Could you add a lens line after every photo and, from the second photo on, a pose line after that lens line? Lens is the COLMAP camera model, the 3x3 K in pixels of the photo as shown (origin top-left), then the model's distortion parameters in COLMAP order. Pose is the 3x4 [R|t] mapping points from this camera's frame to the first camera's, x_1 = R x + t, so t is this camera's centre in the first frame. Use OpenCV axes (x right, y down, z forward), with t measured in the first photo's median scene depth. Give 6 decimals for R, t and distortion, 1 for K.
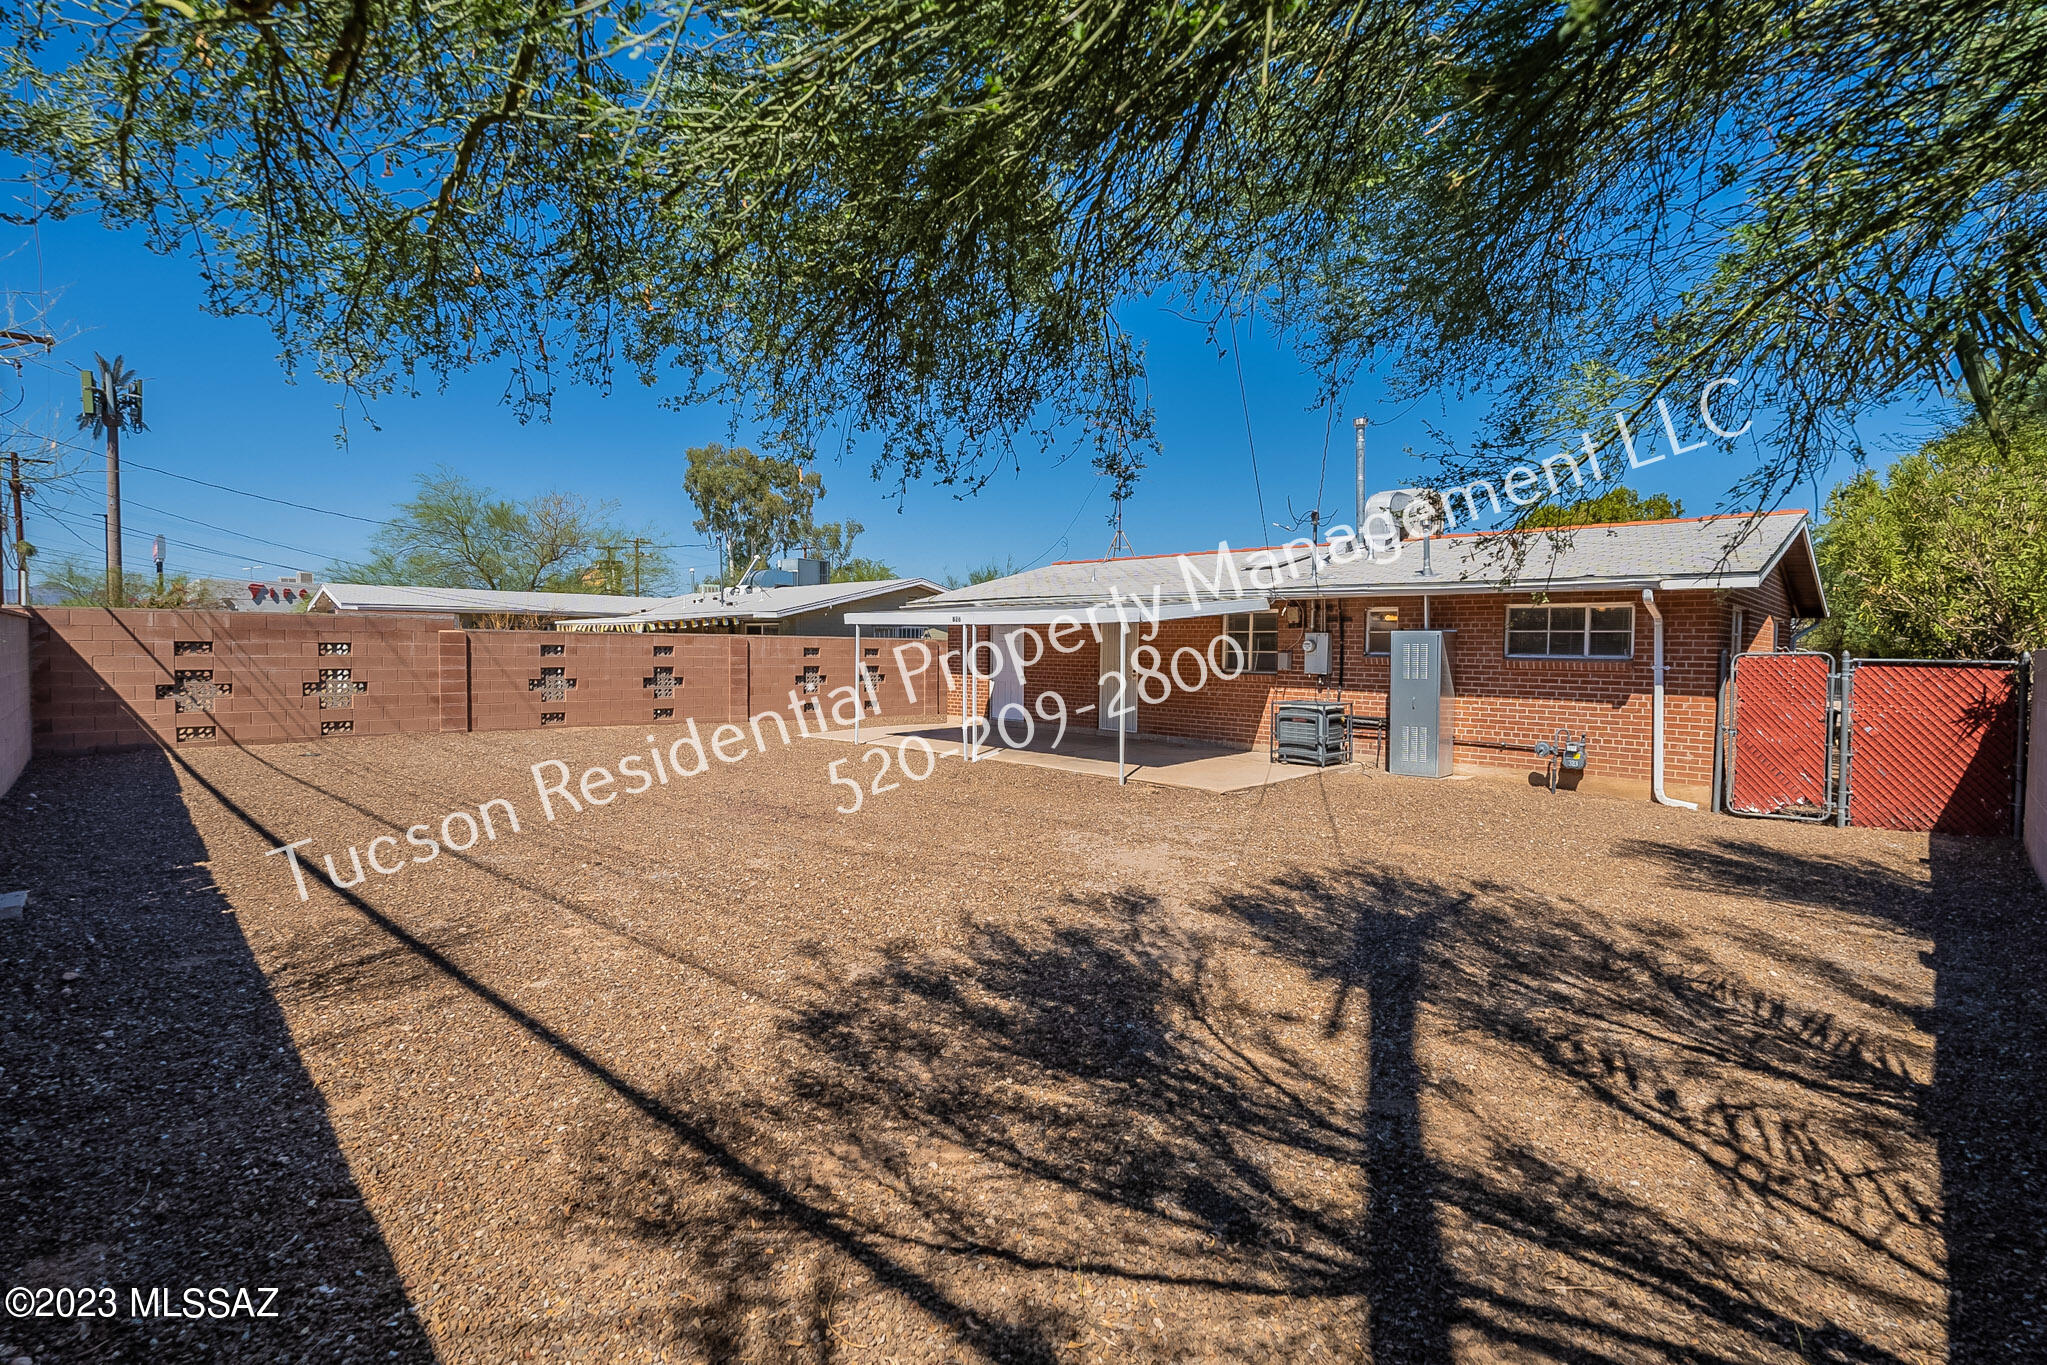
lens RADIAL K [[909.1, 0, 1024.5], [0, 909.1, 691.8], [0, 0, 1]] dist [0.001587, -0.001014]
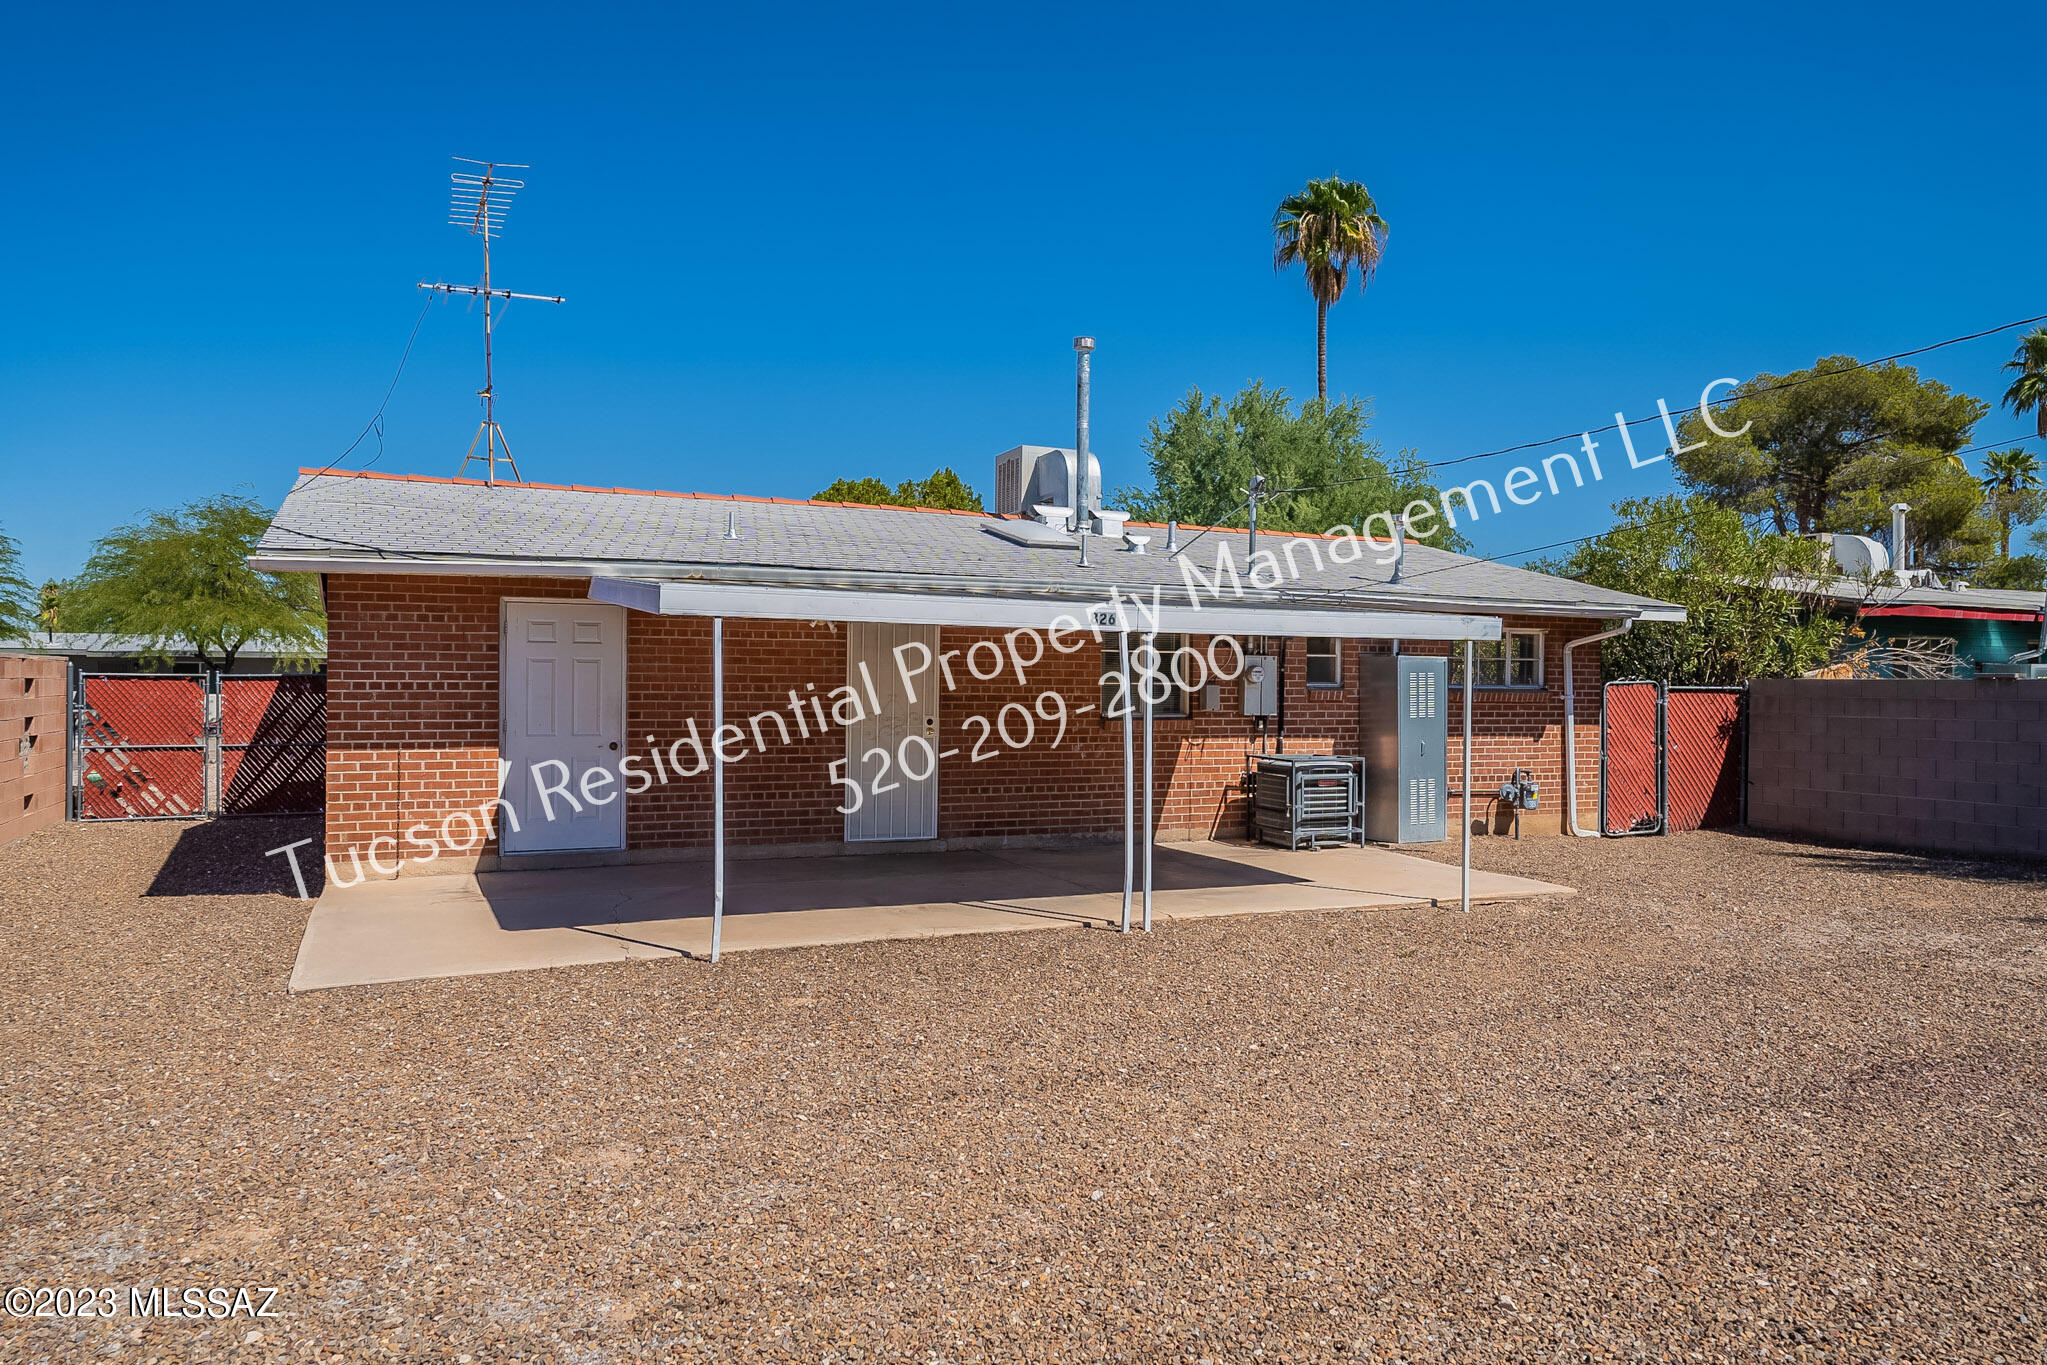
lens RADIAL K [[1407.8, 0, 1016.2], [0, 1407.8, 678.1], [0, 0, 1]] dist [0.003689, 0.002590]
pose [[0.363876, -0.007803, 0.931415, -0.852606], [0.041573, 0.999104, -0.007872, -0.054789], [-0.930519, 0.041586, 0.363874, 0.915075]]
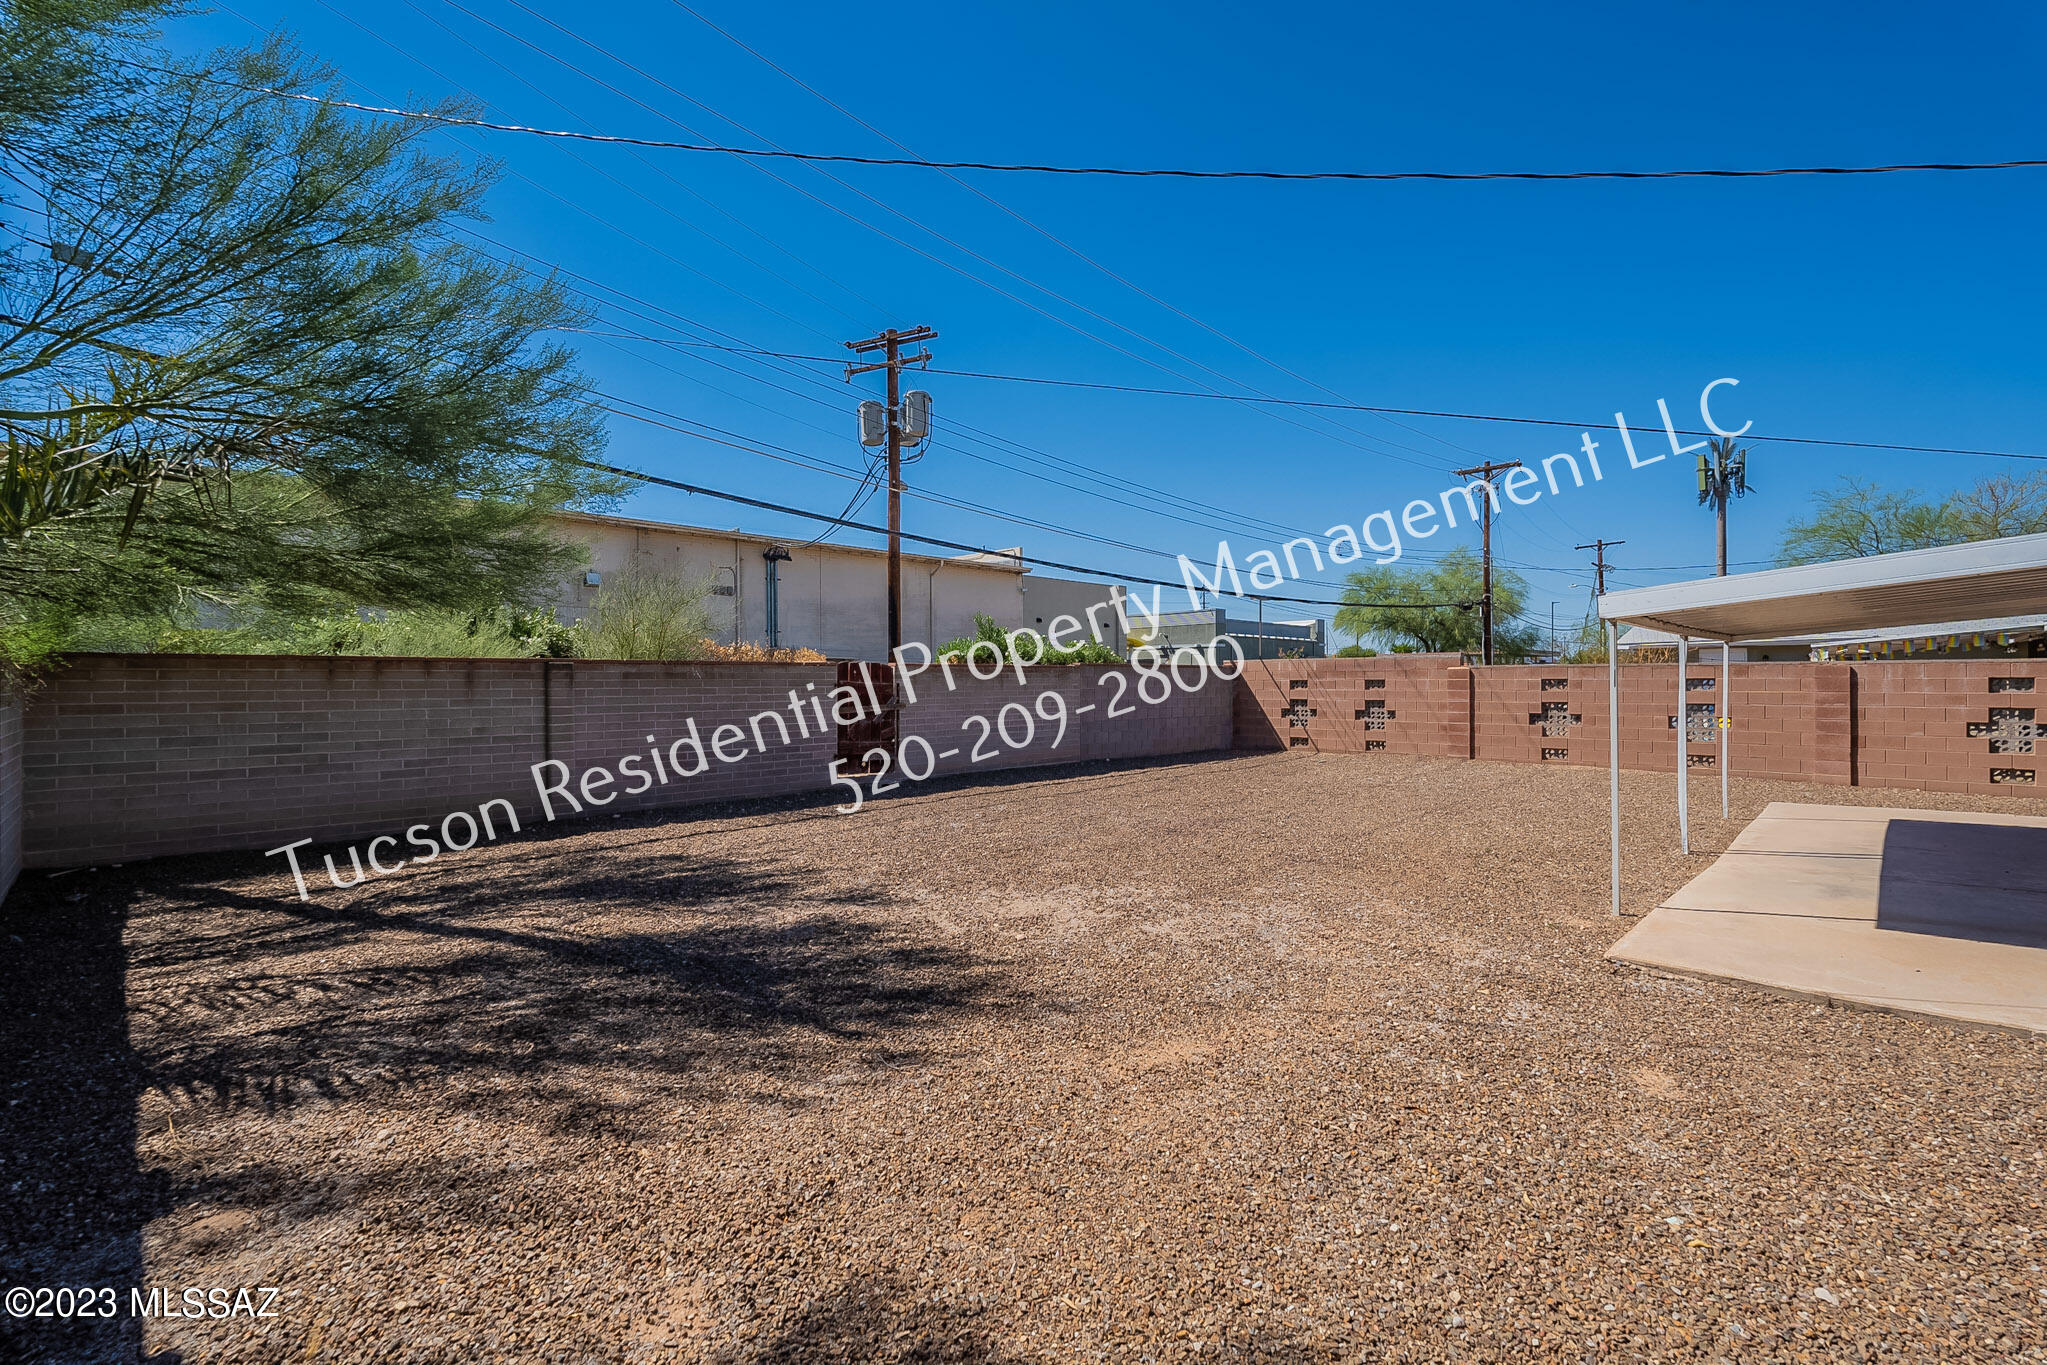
lens RADIAL K [[909.1, 0, 1030.6], [0, 909.1, 680.0], [0, 0, 1]] dist [0.001587, -0.001014]
pose [[0.005716, -0.014093, -0.999884, 0.639465], [-0.045943, 0.998841, -0.014341, -0.015630], [0.998928, 0.046020, 0.005062, 0.621562]]
